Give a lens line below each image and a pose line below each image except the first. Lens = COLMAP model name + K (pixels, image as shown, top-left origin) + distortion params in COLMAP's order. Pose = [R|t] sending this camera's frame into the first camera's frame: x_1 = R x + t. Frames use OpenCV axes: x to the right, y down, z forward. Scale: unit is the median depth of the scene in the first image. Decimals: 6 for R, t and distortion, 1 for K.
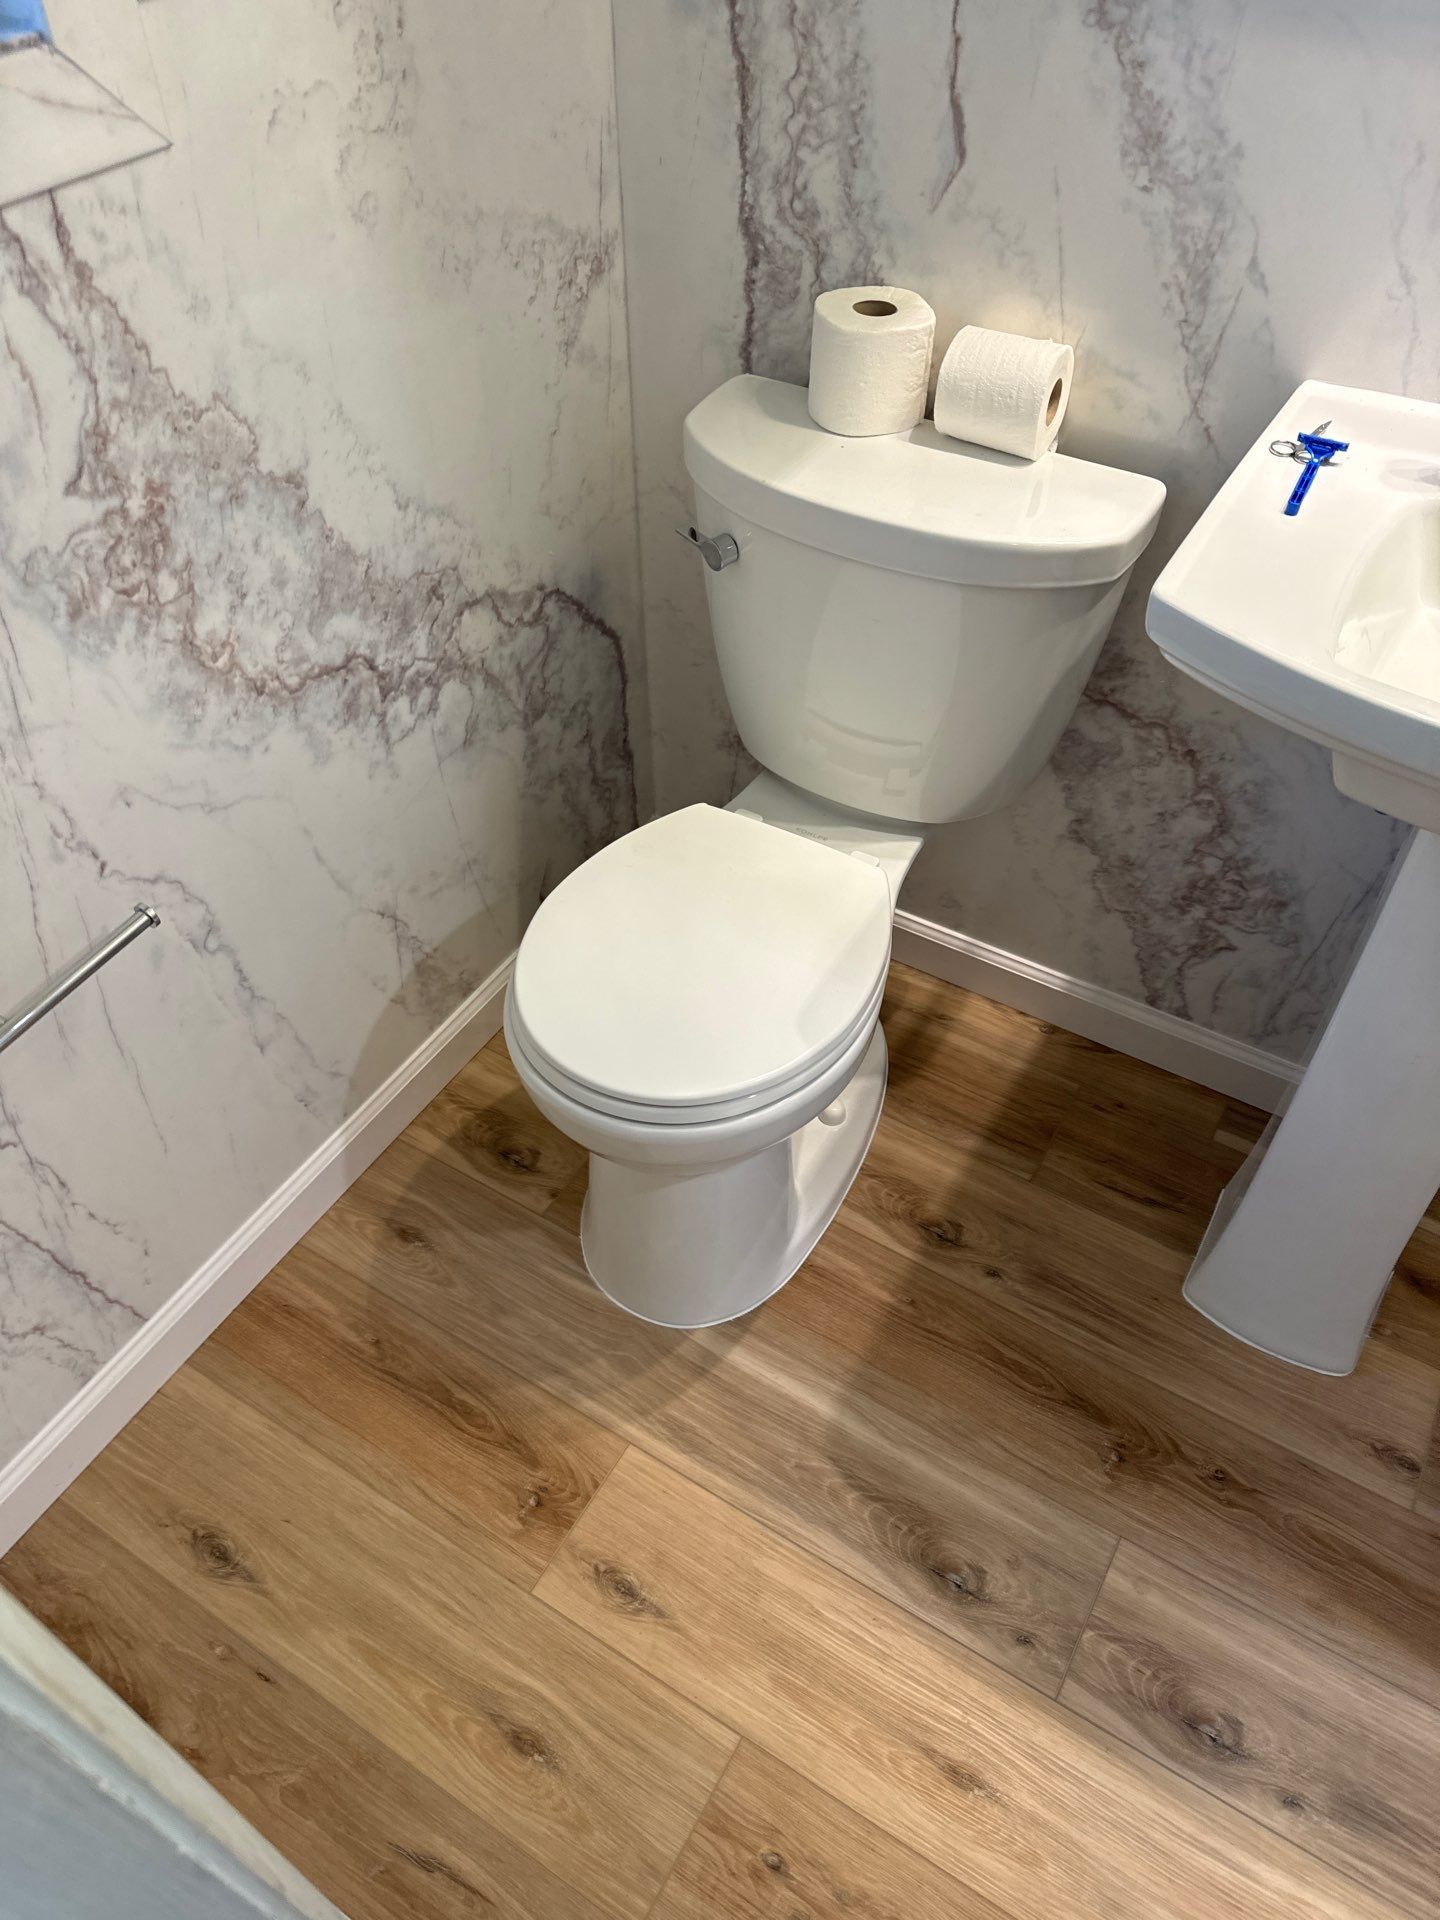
lens RADIAL K [[1367.4, 0, 704.6], [0, 1367.4, 956.6], [0, 0, 1]] dist [0.019763, -0.030847]
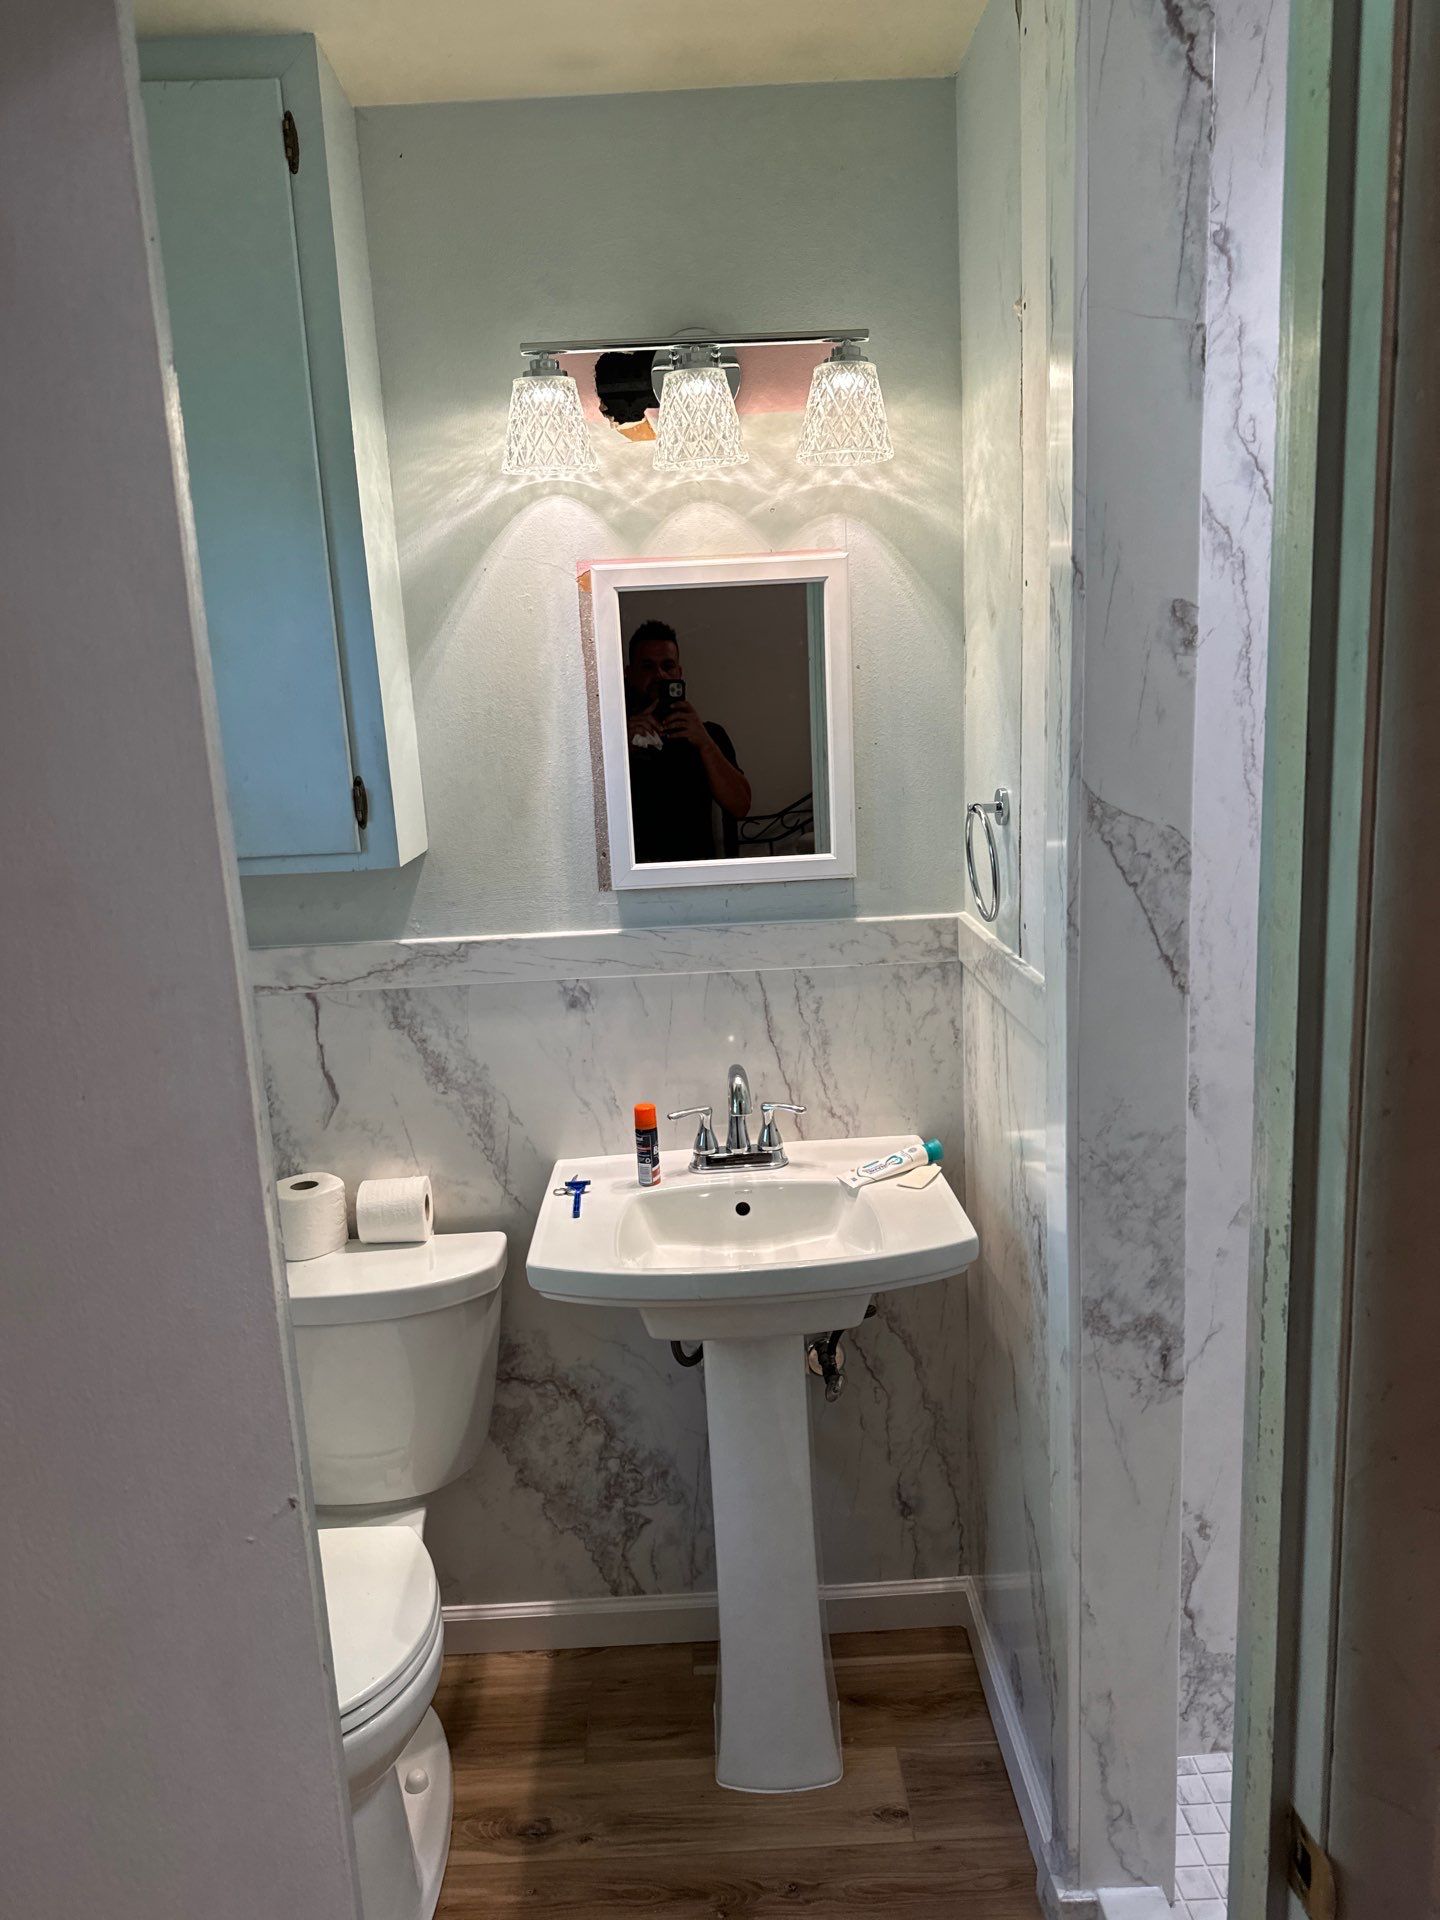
lens RADIAL K [[1329.1, 0, 714.3], [0, 1329.1, 972.6], [0, 0, 1]] dist [0.096843, -0.126589]
pose [[0.839694, -0.145544, 0.523193, -0.265110], [0.419456, 0.785730, -0.454625, 0.264815], [-0.344920, 0.601203, 0.720823, -0.484812]]
